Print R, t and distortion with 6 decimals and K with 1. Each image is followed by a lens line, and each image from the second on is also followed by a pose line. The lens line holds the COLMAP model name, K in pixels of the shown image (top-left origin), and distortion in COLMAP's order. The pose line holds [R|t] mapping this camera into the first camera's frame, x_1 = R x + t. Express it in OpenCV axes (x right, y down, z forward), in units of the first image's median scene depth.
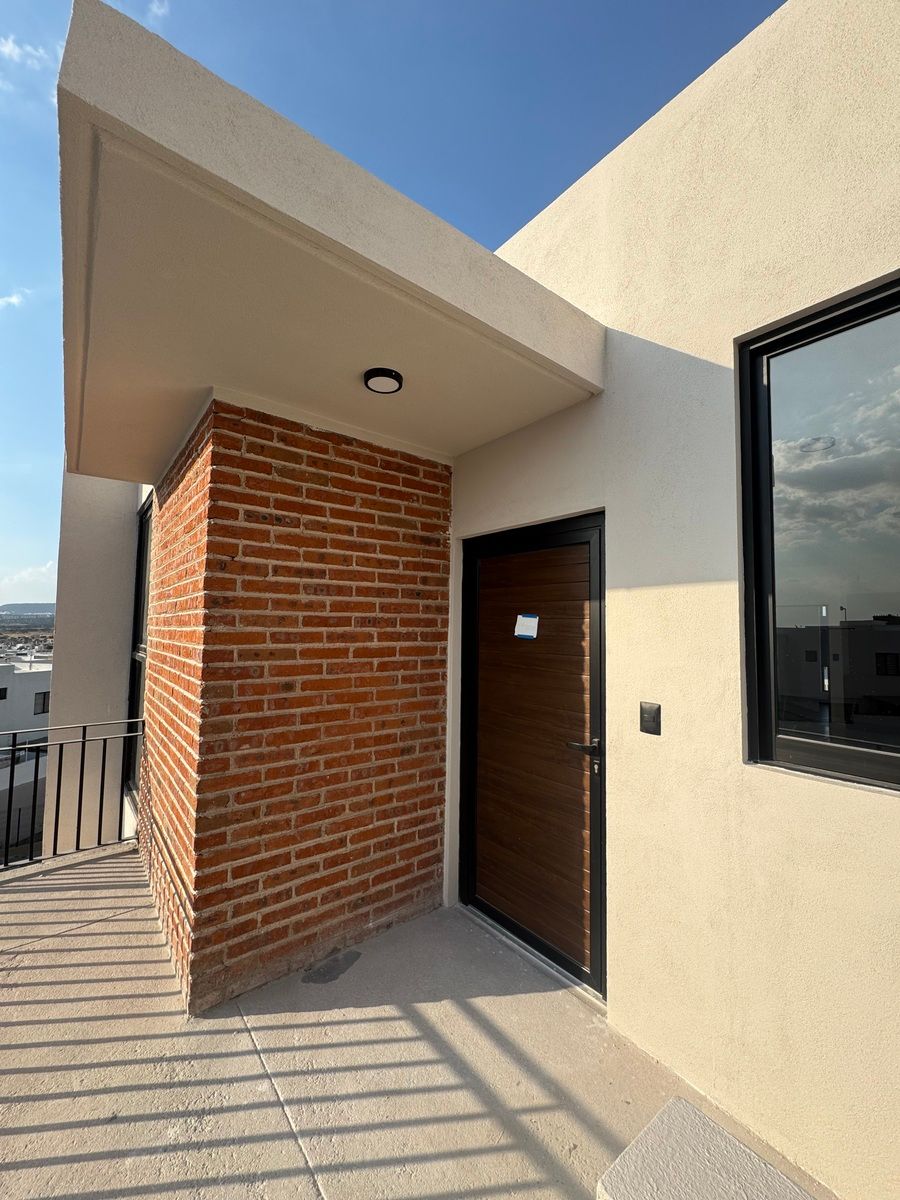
lens RADIAL K [[478.6, 0, 450.2], [0, 478.6, 593.8], [0, 0, 1]] dist [-0.006955, -0.000187]
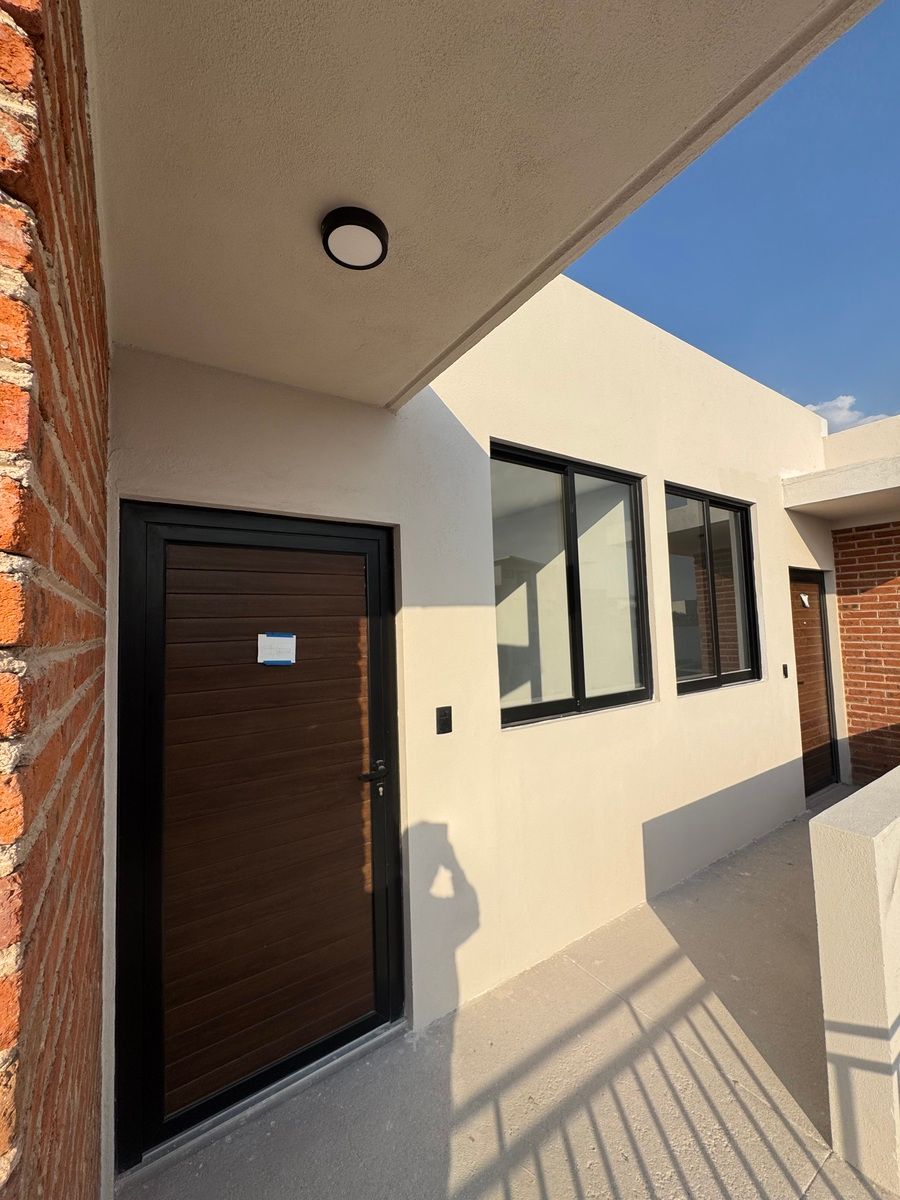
lens RADIAL K [[478.6, 0, 450.5], [0, 478.6, 603.0], [0, 0, 1]] dist [-0.006955, -0.000187]
pose [[0.086205, 0.048640, 0.995089, -0.641949], [-0.029978, 0.998482, -0.046209, 0.026488], [-0.995826, -0.025848, 0.087532, 0.762750]]
